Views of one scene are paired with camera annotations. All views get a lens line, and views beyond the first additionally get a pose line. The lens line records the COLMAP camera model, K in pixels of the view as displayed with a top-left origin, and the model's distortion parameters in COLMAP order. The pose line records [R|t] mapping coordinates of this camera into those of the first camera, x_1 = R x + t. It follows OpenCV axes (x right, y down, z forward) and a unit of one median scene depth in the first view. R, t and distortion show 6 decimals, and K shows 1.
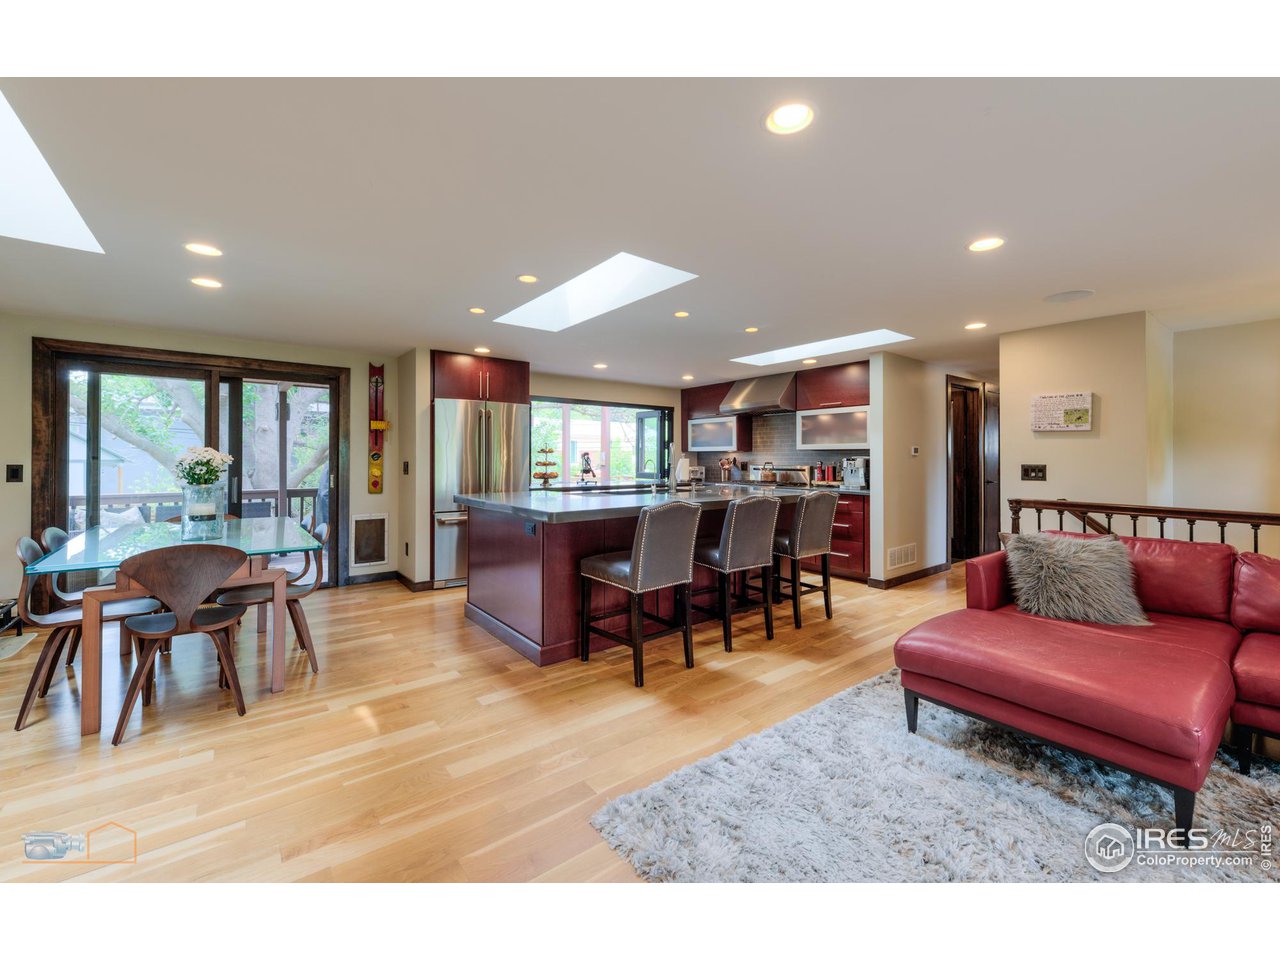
lens RADIAL K [[514.2, 0, 638.8], [0, 514.2, 454.0], [0, 0, 1]] dist [0.000956, -0.000092]
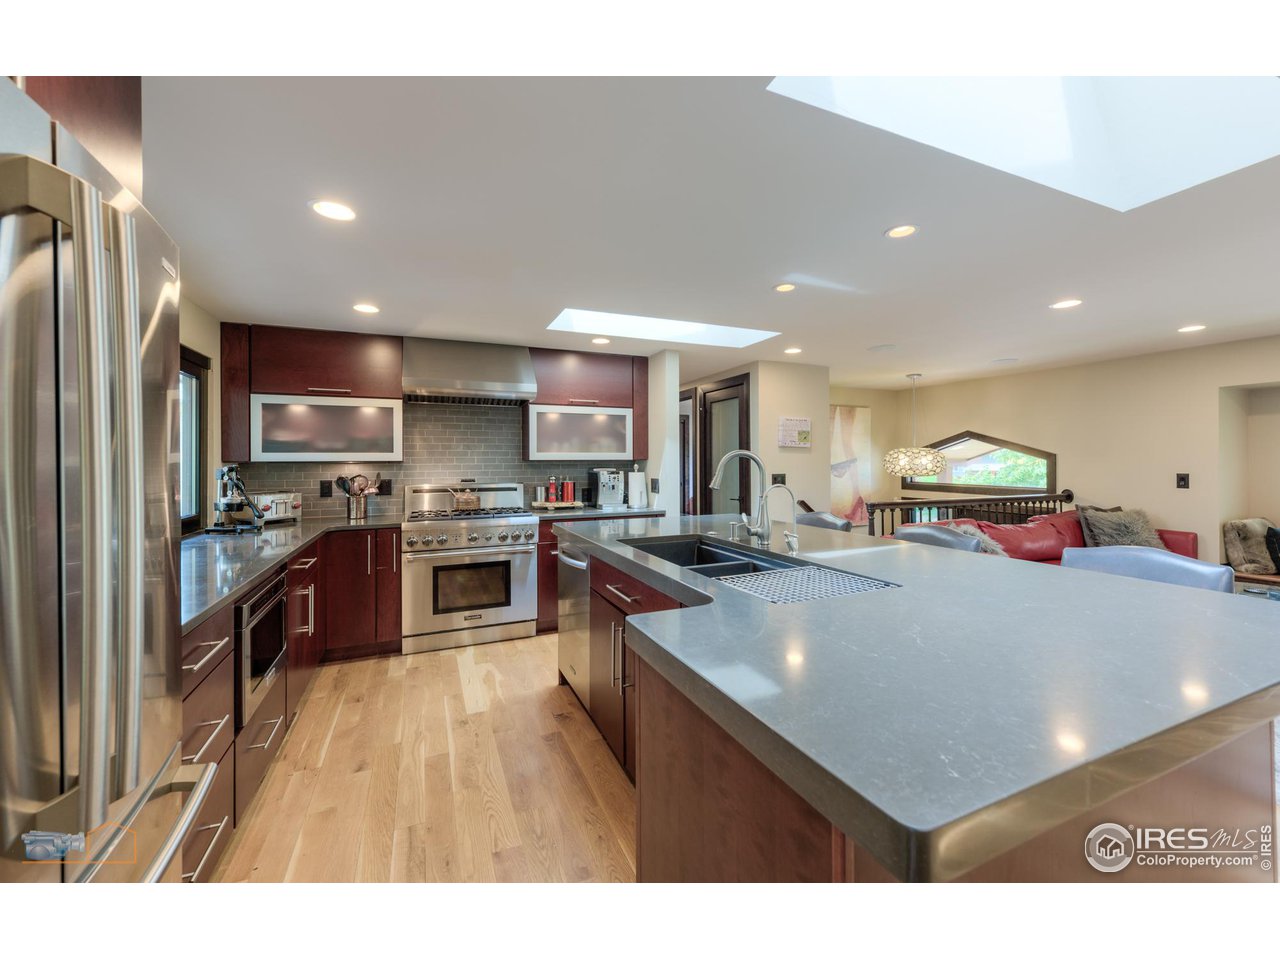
lens RADIAL K [[514.2, 0, 638.8], [0, 514.2, 454.0], [0, 0, 1]] dist [0.000956, -0.000092]
pose [[0.242561, 0.009549, 0.970089, -0.391733], [0.001203, 0.999948, -0.010144, -0.011327], [-0.970135, 0.003628, 0.242537, 0.805177]]
